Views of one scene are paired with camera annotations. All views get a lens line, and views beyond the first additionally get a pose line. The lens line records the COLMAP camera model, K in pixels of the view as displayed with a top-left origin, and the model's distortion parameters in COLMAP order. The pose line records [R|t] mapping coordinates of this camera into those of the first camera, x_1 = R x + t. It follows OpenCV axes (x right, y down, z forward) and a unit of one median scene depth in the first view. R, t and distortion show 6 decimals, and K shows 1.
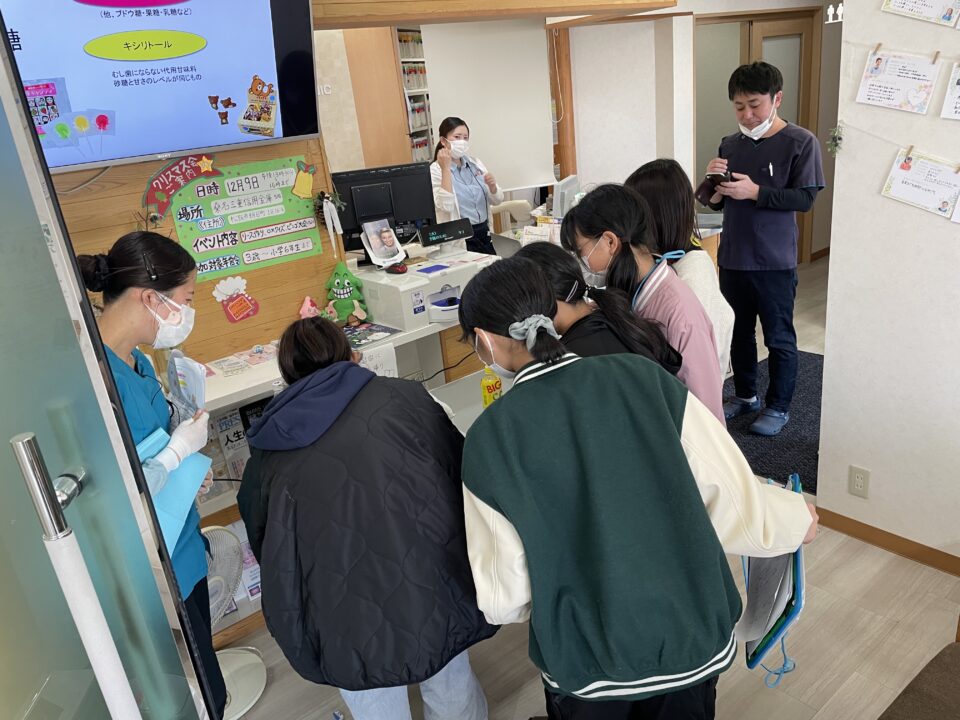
lens RADIAL K [[724.9, 0, 470.2], [0, 724.9, 361.6], [0, 0, 1]] dist [0.086970, -0.116127]
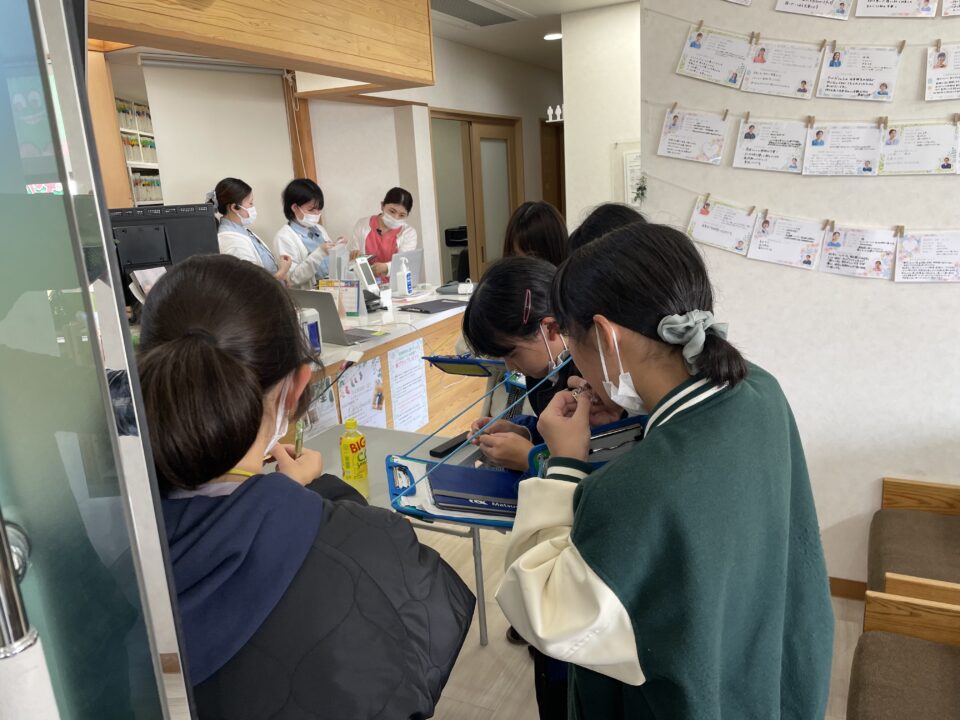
lens RADIAL K [[724.9, 0, 483.7], [0, 724.9, 360.4], [0, 0, 1]] dist [0.086970, -0.116127]
pose [[0.900182, -0.042708, 0.433415, -0.187230], [0.107564, 0.986152, -0.126231, 0.057519], [-0.422022, 0.160250, 0.892310, 0.171420]]
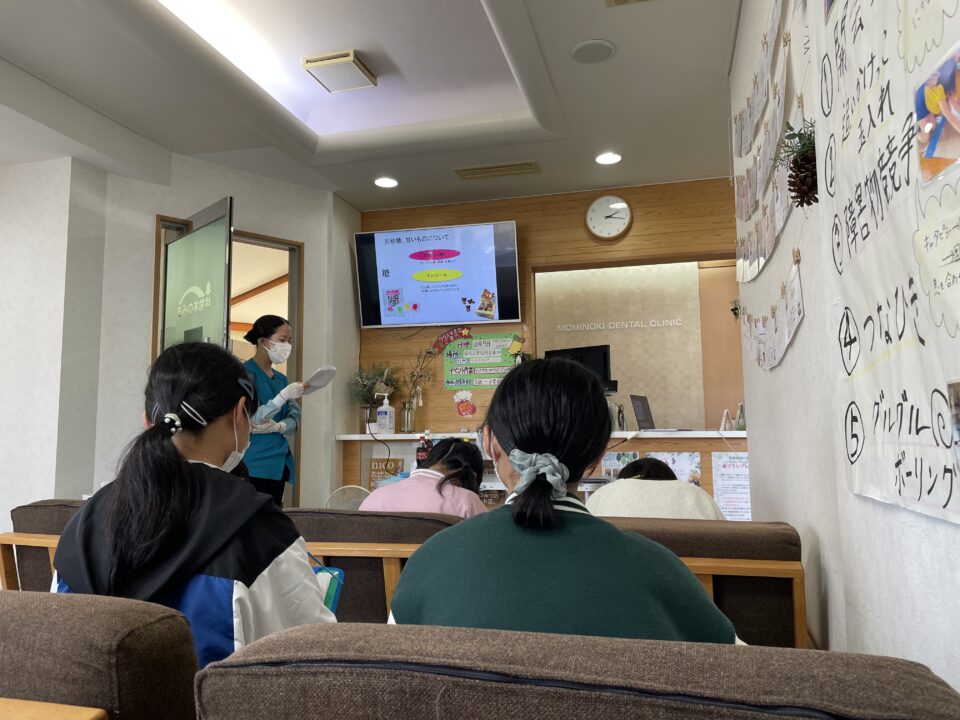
lens RADIAL K [[724.9, 0, 475.8], [0, 724.9, 353.4], [0, 0, 1]] dist [0.086970, -0.116127]
pose [[0.589335, 0.021051, -0.807614, 1.246323], [-0.335255, 0.915896, -0.220770, 0.206630], [0.735043, 0.400864, 0.546827, -0.019806]]
